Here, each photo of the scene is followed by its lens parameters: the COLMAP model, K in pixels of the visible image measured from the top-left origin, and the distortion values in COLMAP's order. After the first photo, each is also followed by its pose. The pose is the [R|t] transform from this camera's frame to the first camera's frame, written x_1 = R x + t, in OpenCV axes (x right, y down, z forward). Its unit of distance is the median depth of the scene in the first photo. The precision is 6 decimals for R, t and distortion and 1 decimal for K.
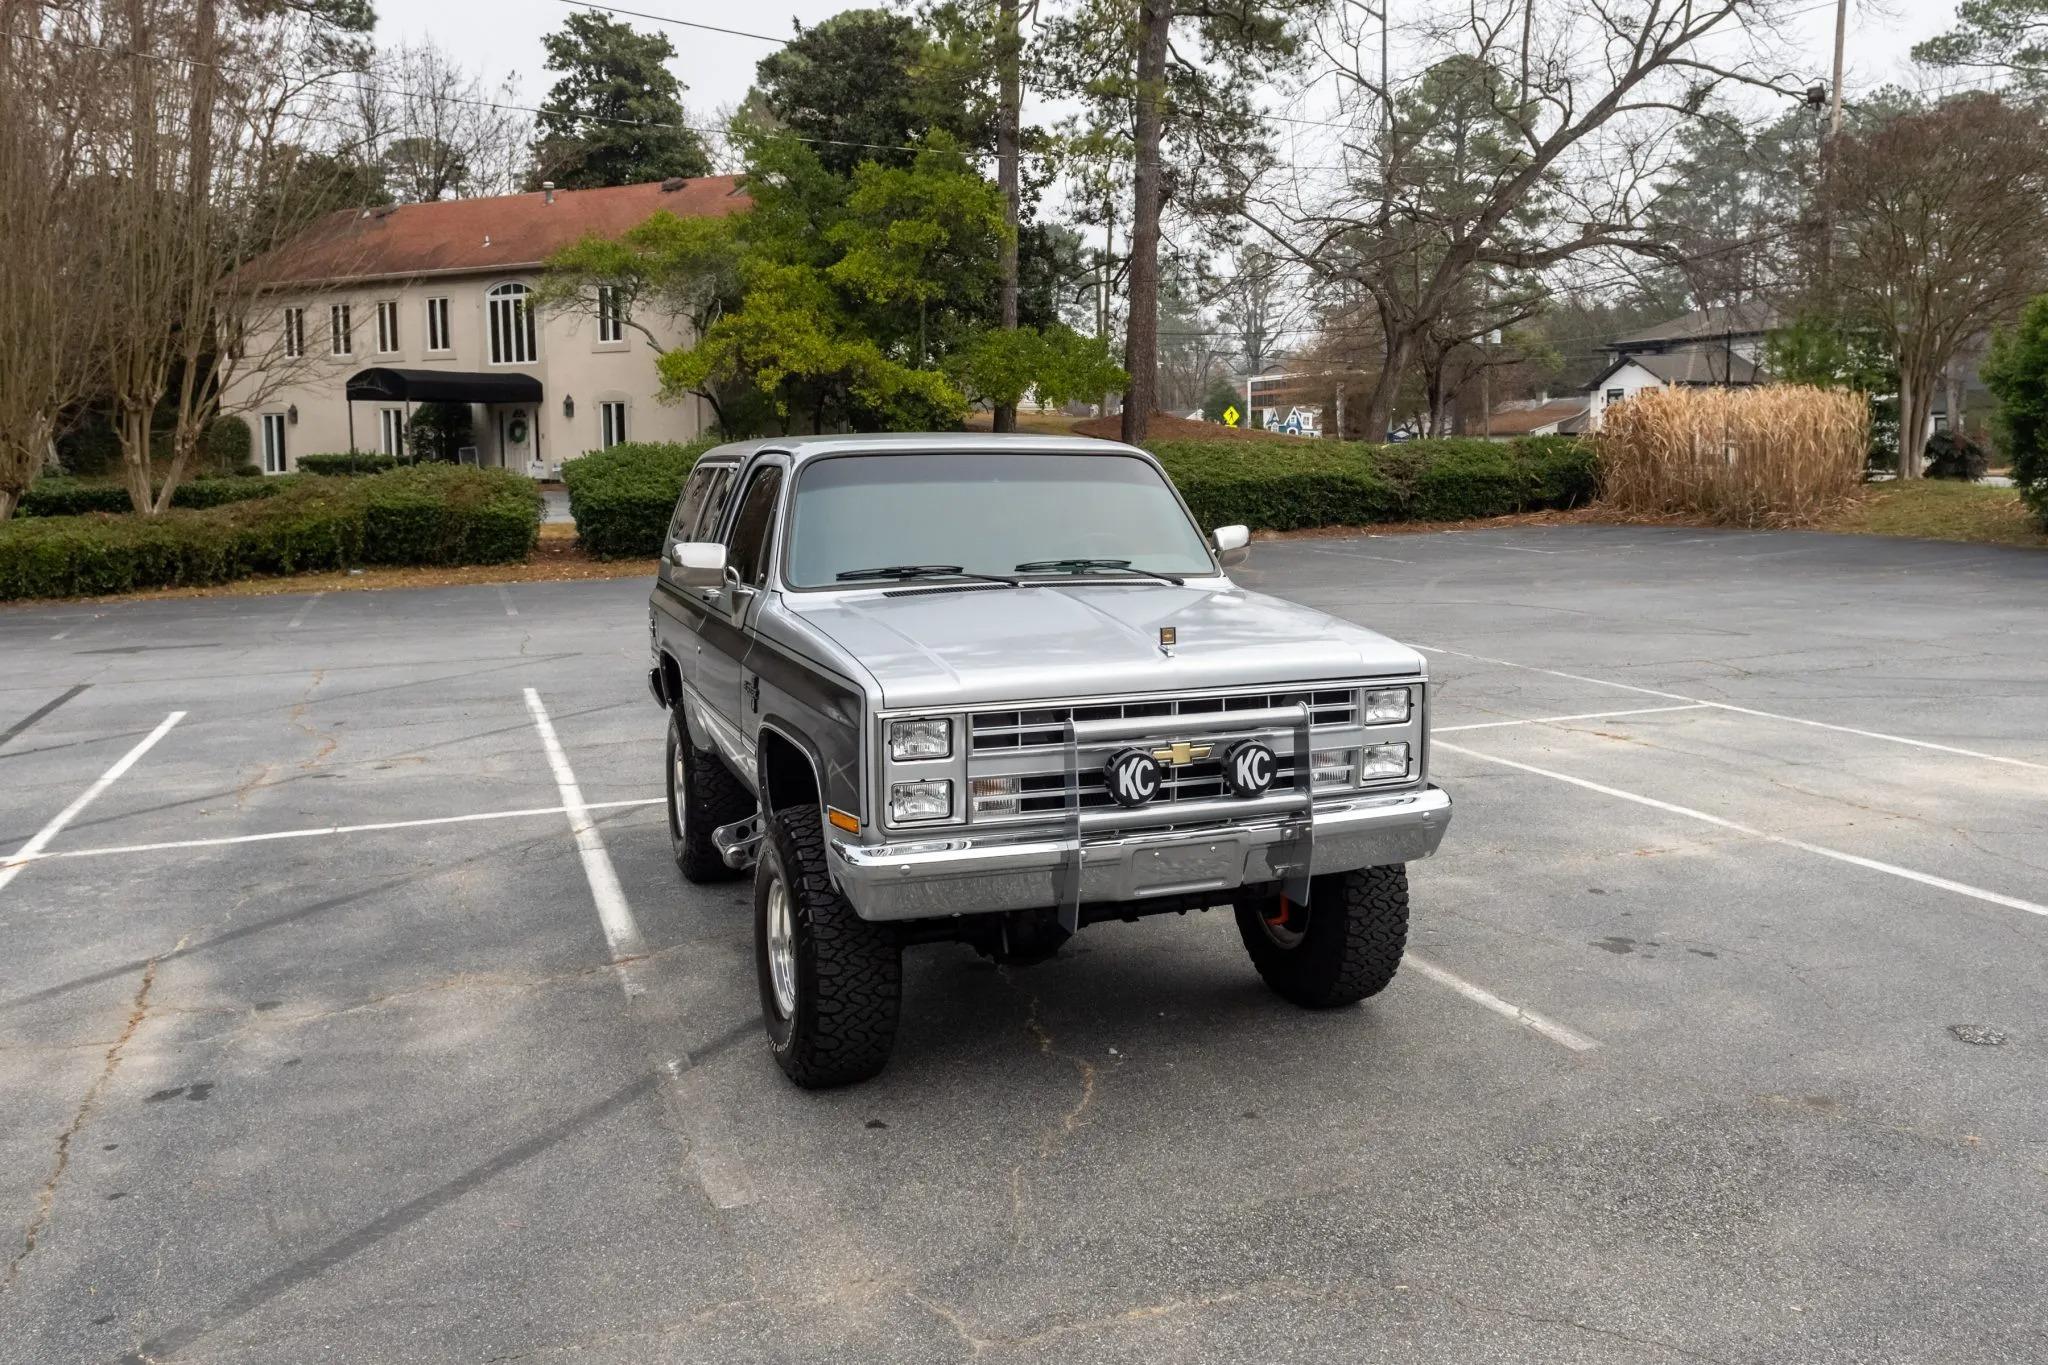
lens RADIAL K [[1625.8, 0, 1107.3], [0, 1625.8, 587.0], [0, 0, 1]] dist [-0.016778, -0.008283]
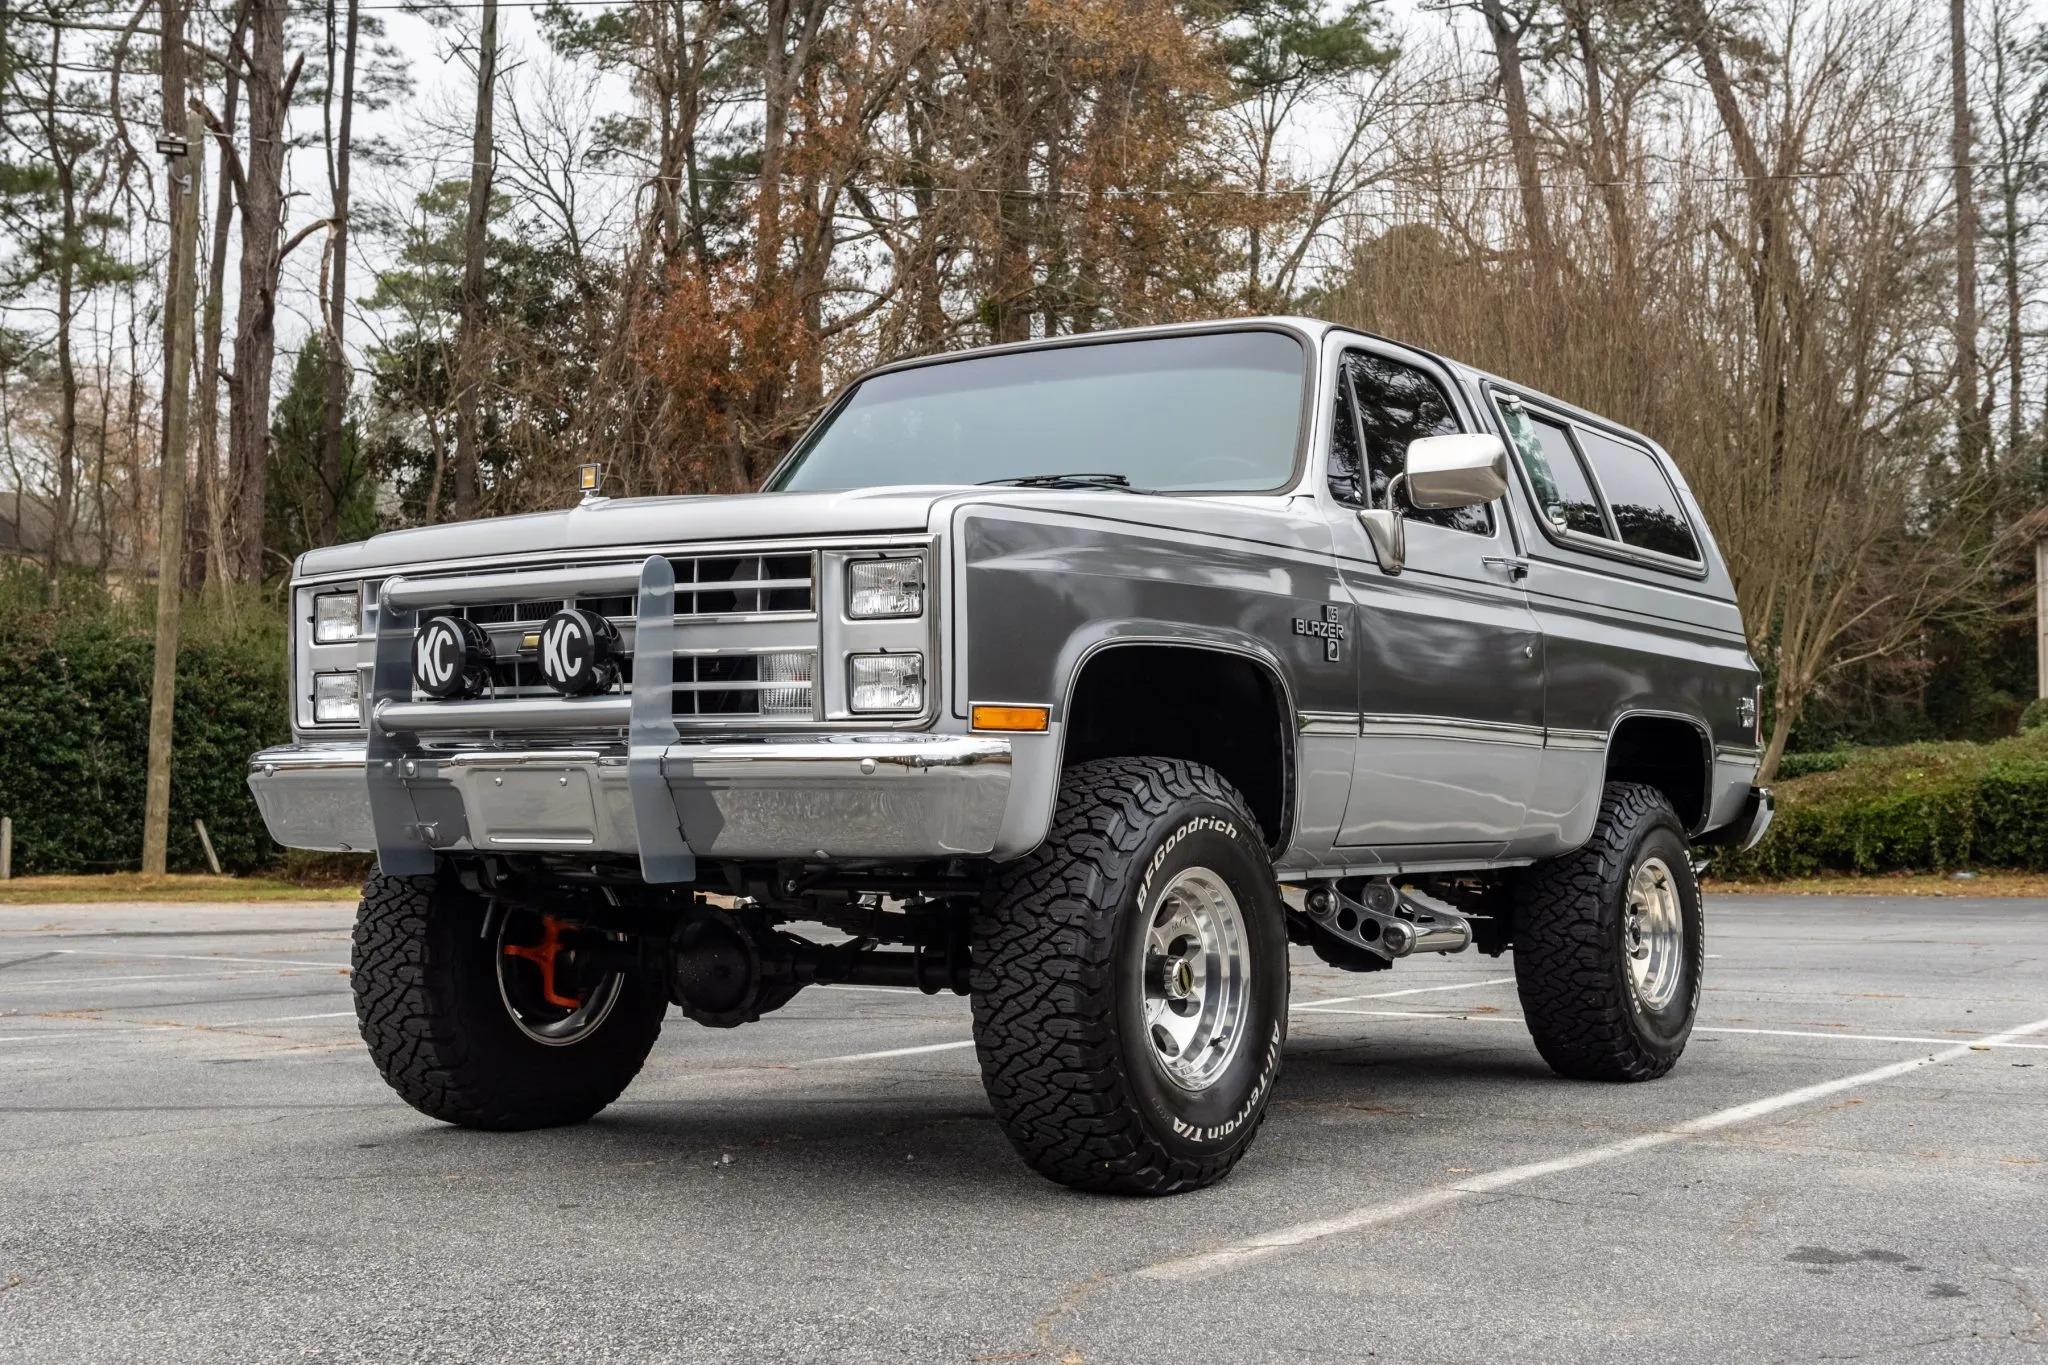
lens RADIAL K [[2431.2, 0, 1034.6], [0, 2431.2, 634.9], [0, 0, 1]] dist [0.006744, 0.004897]
pose [[0.557603, -0.048329, -0.828700, 0.166655], [-0.077853, 0.990859, -0.110171, 0.032730], [0.826449, 0.125949, 0.548743, 0.100904]]
